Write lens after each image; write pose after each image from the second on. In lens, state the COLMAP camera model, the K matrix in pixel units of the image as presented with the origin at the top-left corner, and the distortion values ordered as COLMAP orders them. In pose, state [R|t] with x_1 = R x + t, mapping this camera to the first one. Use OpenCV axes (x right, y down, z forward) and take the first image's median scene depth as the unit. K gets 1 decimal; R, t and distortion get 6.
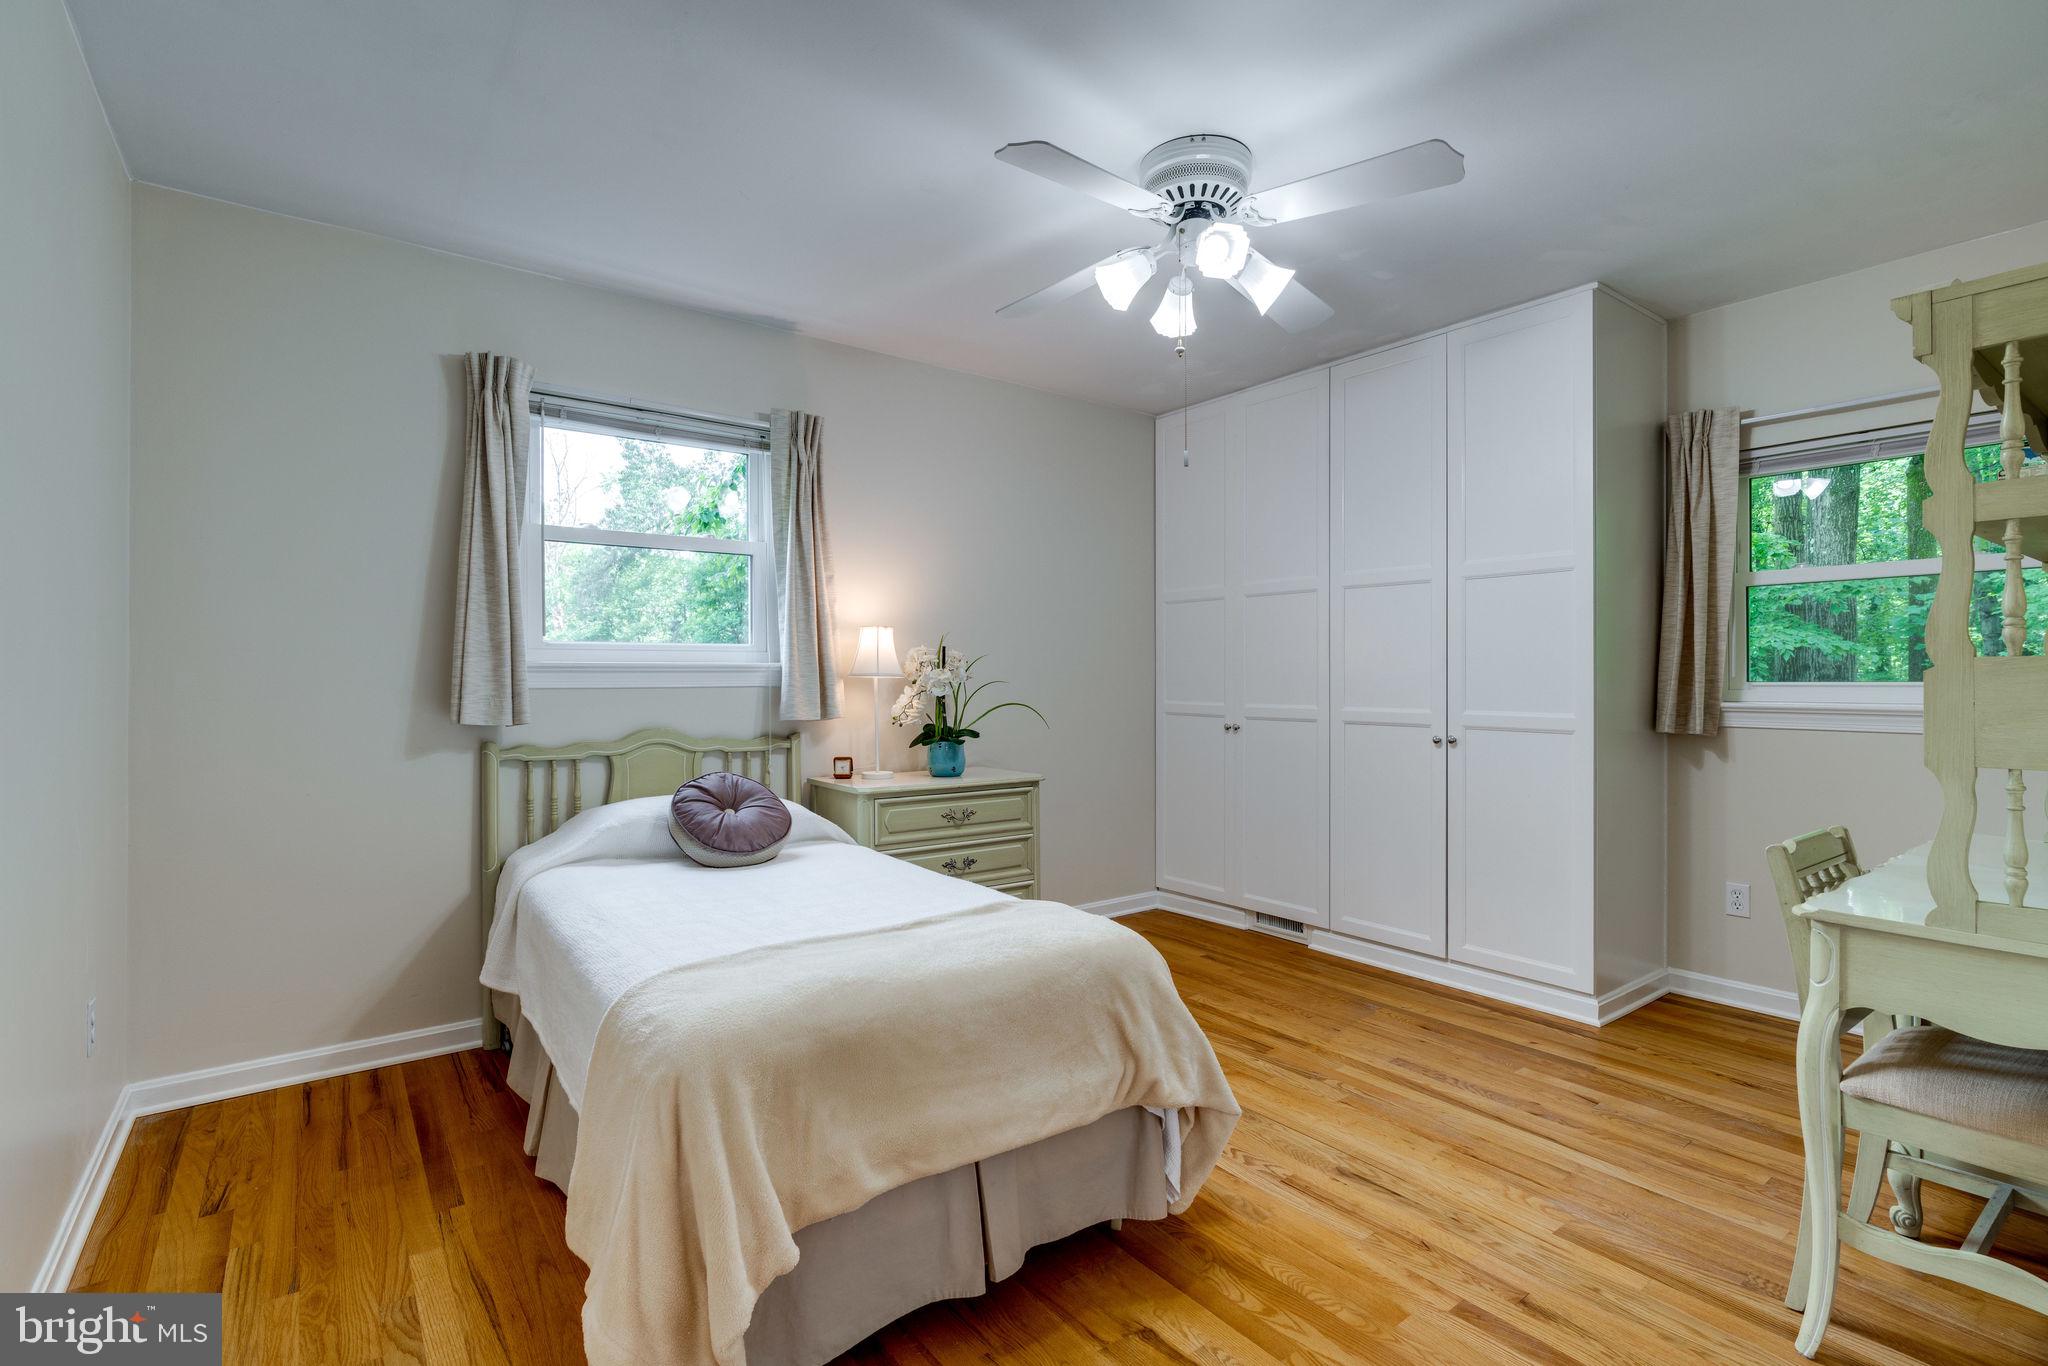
lens RADIAL K [[958.2, 0, 1023.5], [0, 958.2, 682.8], [0, 0, 1]] dist [-0.000216, 0.000720]
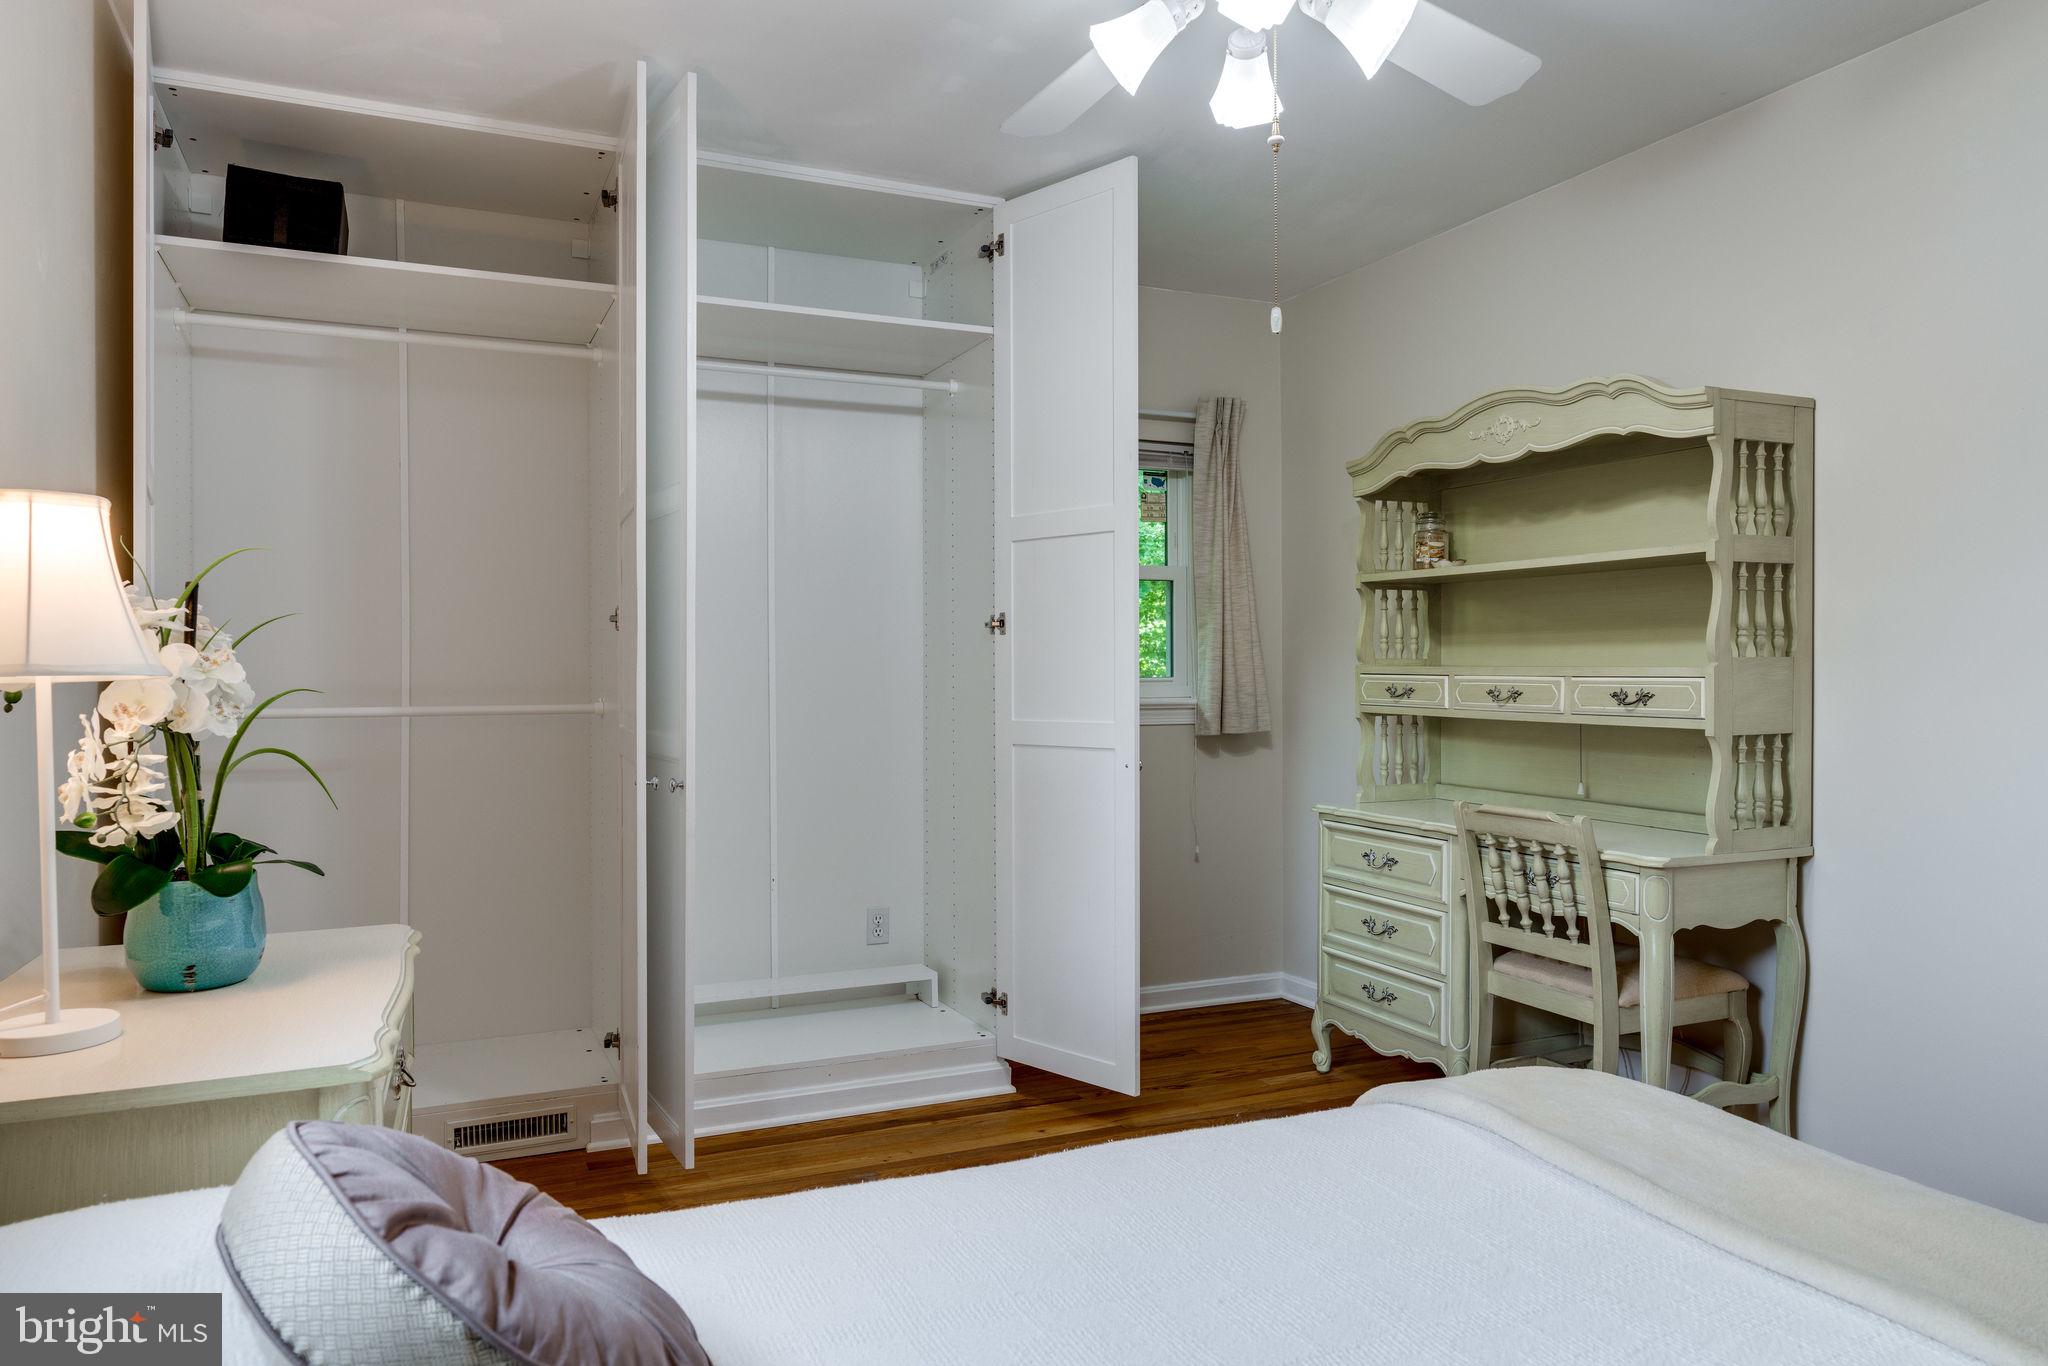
lens RADIAL K [[1346.8, 0, 1022.1], [0, 1346.8, 677.9], [0, 0, 1]] dist [-0.000919, -0.000045]
pose [[0.209176, -0.007131, 0.977852, -0.511787], [0.005592, 0.999966, 0.006097, -0.004919], [-0.977862, 0.004193, 0.209209, 0.720267]]
